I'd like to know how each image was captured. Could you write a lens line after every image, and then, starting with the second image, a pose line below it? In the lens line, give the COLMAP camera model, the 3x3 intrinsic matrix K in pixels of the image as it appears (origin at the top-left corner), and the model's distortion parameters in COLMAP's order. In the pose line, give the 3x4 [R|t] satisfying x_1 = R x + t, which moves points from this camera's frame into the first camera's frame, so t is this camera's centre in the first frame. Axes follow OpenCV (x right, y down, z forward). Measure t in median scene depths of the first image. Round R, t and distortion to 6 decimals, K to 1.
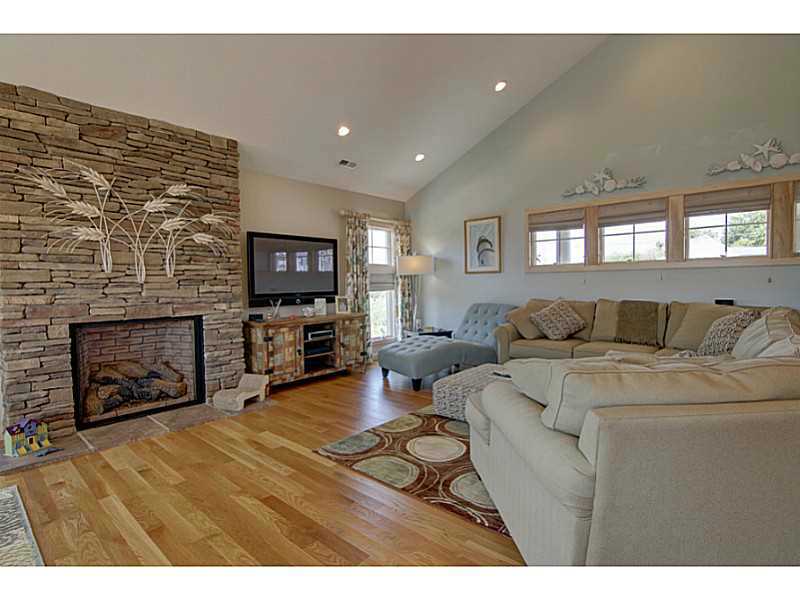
lens RADIAL K [[403.4, 0, 398.9], [0, 403.4, 299.8], [0, 0, 1]] dist [-0.011699, -0.007319]
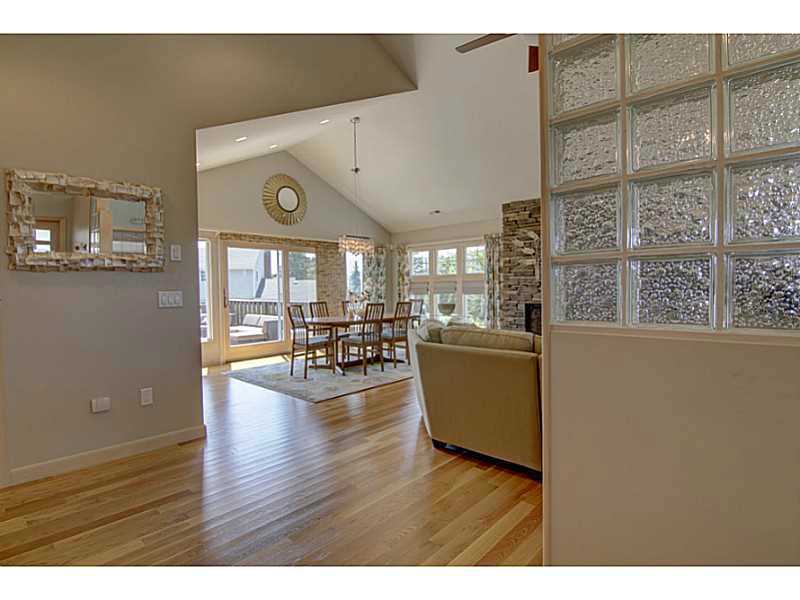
lens RADIAL K [[403.4, 0, 399.0], [0, 403.4, 299.4], [0, 0, 1]] dist [-0.011699, -0.007319]
pose [[-0.015103, 0.041353, -0.999030, 1.096186], [-0.019053, 0.998951, 0.041638, -0.033221], [0.999704, 0.019664, -0.014300, 0.268564]]
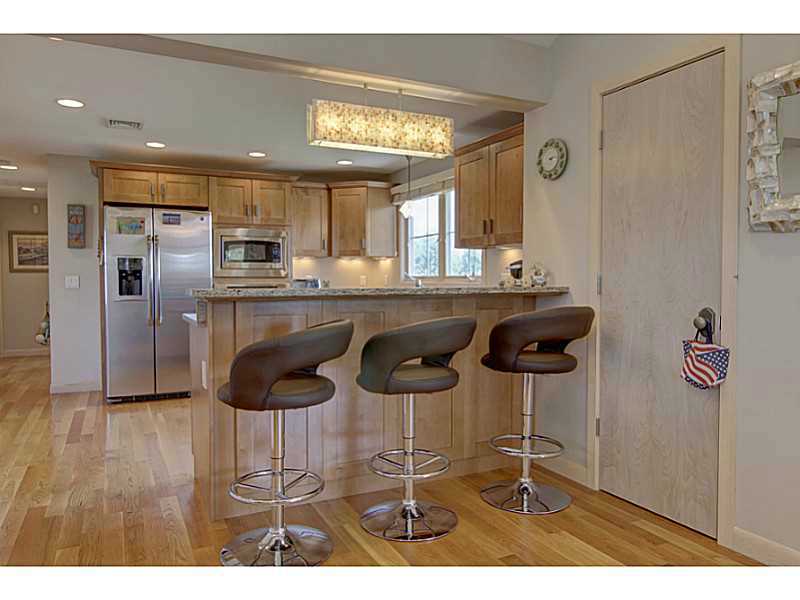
lens RADIAL K [[569.8, 0, 396.6], [0, 569.8, 295.2], [0, 0, 1]] dist [-0.009384, -0.003897]
pose [[-0.927675, 0.006229, 0.373336, 0.614630], [0.028508, 0.998124, 0.054184, -0.019362], [-0.372298, 0.060908, -0.926112, 0.335130]]
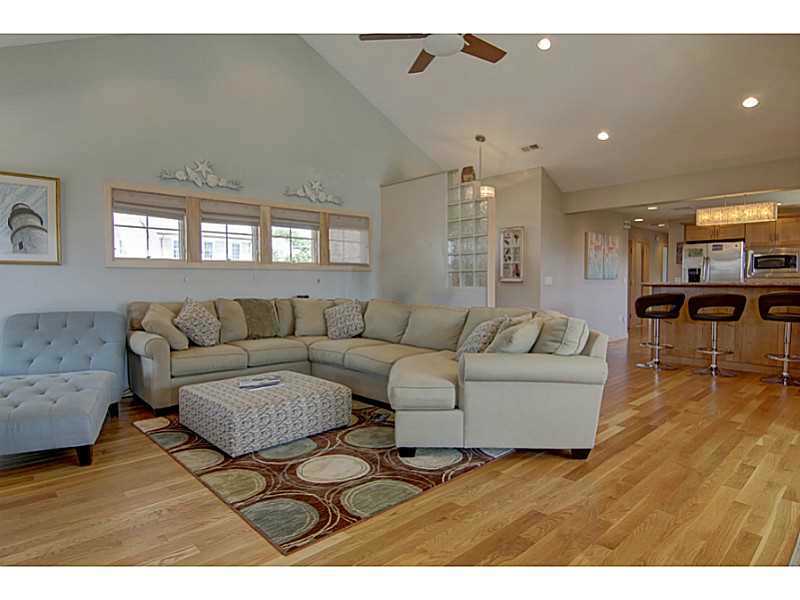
lens RADIAL K [[454.9, 0, 398.9], [0, 454.9, 305.4], [0, 0, 1]] dist [-0.011869, -0.003540]
pose [[0.091501, -0.040503, 0.994981, -0.606674], [0.038238, 0.998578, 0.037133, -0.010211], [-0.995071, 0.034648, 0.092919, 0.535352]]
